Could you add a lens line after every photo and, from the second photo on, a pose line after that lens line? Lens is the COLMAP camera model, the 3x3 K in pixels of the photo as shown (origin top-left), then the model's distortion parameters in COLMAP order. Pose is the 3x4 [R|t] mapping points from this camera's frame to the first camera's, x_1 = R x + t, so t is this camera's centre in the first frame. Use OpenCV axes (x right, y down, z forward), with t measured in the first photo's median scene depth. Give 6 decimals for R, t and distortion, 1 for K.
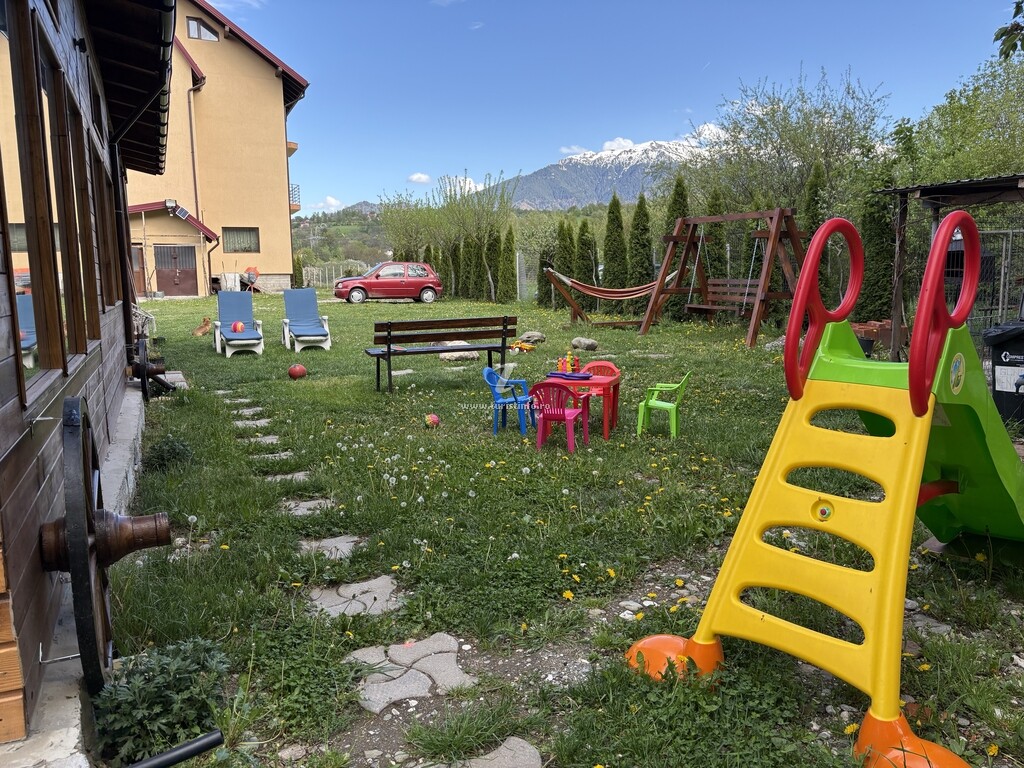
lens RADIAL K [[788.4, 0, 512.8], [0, 788.4, 378.9], [0, 0, 1]] dist [0.202262, -0.419456]
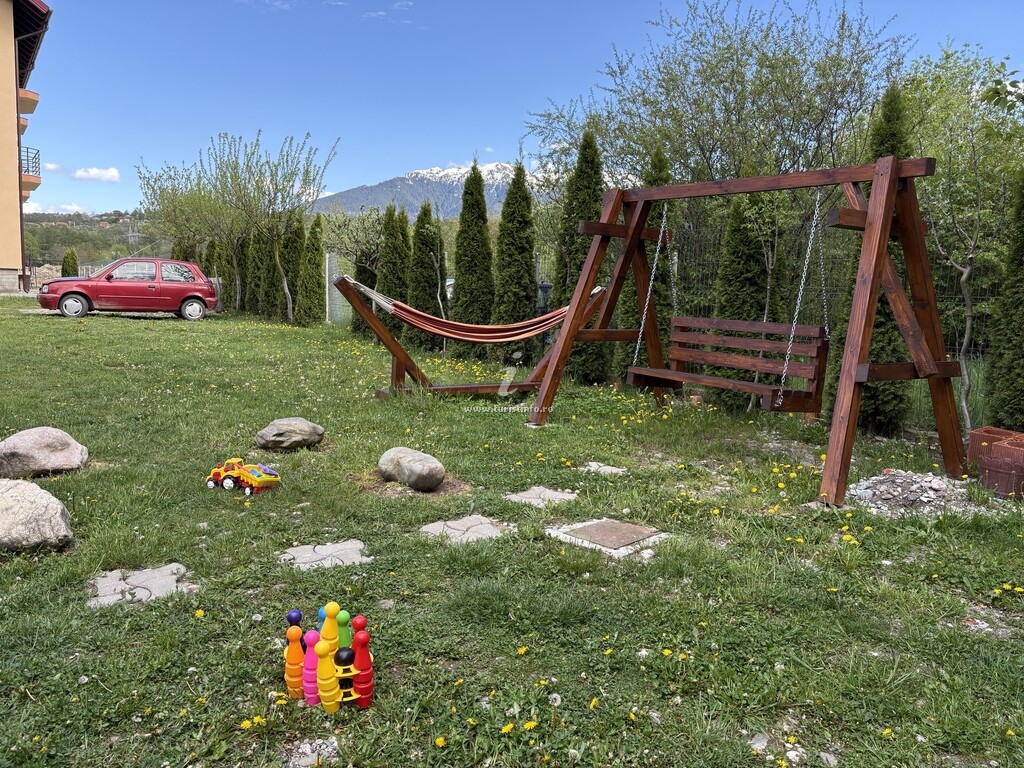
lens RADIAL K [[788.4, 0, 512.8], [0, 788.4, 378.9], [0, 0, 1]] dist [0.202262, -0.419456]
pose [[0.980247, 0.025374, 0.196144, 0.037061], [-0.021676, 0.999545, -0.020979, -0.049130], [-0.196587, 0.016313, 0.980351, 0.361266]]
